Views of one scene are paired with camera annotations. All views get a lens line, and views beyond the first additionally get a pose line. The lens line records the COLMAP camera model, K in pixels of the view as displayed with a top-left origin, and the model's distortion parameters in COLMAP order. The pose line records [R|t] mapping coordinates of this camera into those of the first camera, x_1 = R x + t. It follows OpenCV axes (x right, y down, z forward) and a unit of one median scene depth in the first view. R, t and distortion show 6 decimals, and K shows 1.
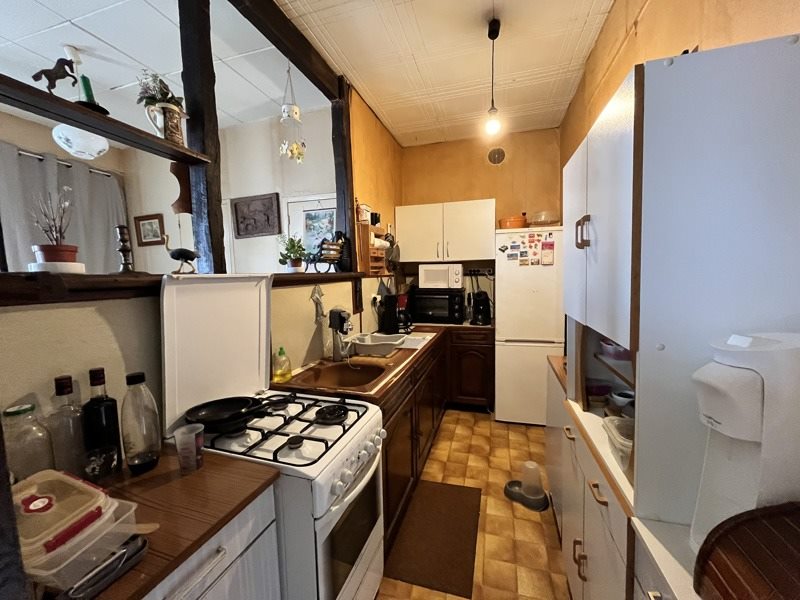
lens RADIAL K [[323.2, 0, 398.2], [0, 323.2, 298.0], [0, 0, 1]] dist [-0.002718, -0.000399]
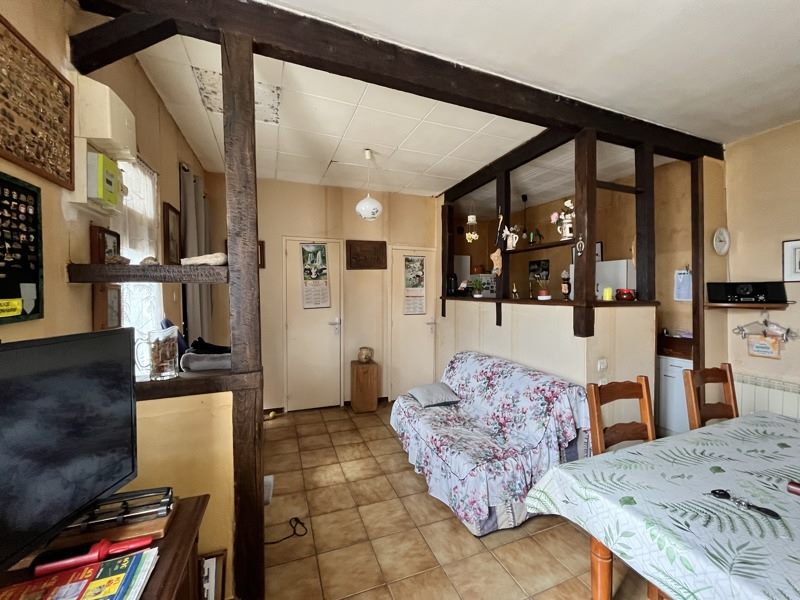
lens RADIAL K [[323.2, 0, 398.2], [0, 323.2, 298.0], [0, 0, 1]] dist [-0.002718, -0.000399]
pose [[0.781324, 0.003612, 0.624115, -1.287504], [0.034209, 0.998232, -0.048604, 0.005395], [-0.623187, 0.059326, 0.779819, -0.173305]]
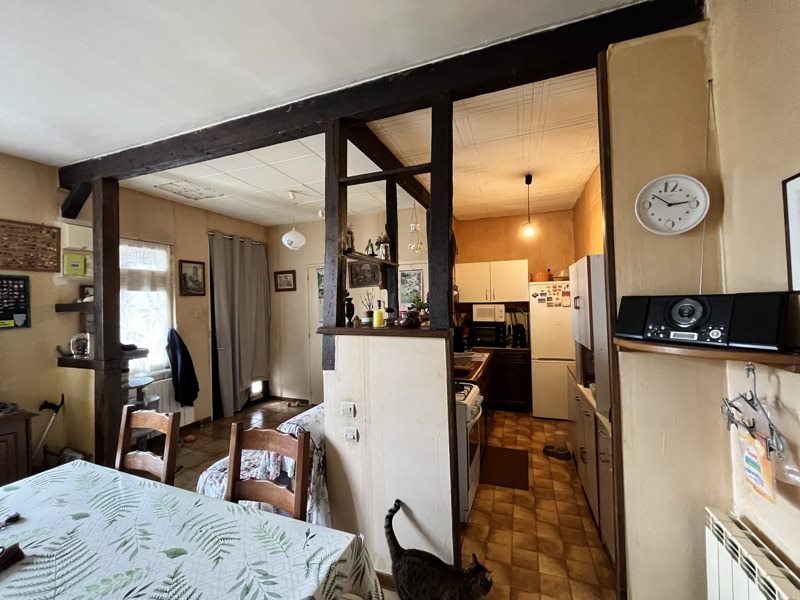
lens RADIAL K [[323.2, 0, 398.2], [0, 323.2, 298.0], [0, 0, 1]] dist [-0.002718, -0.000399]
pose [[0.997809, -0.002215, -0.066121, -0.201610], [-0.003410, 0.996388, -0.084848, -0.013875], [0.066070, 0.084888, 0.994198, -0.507028]]
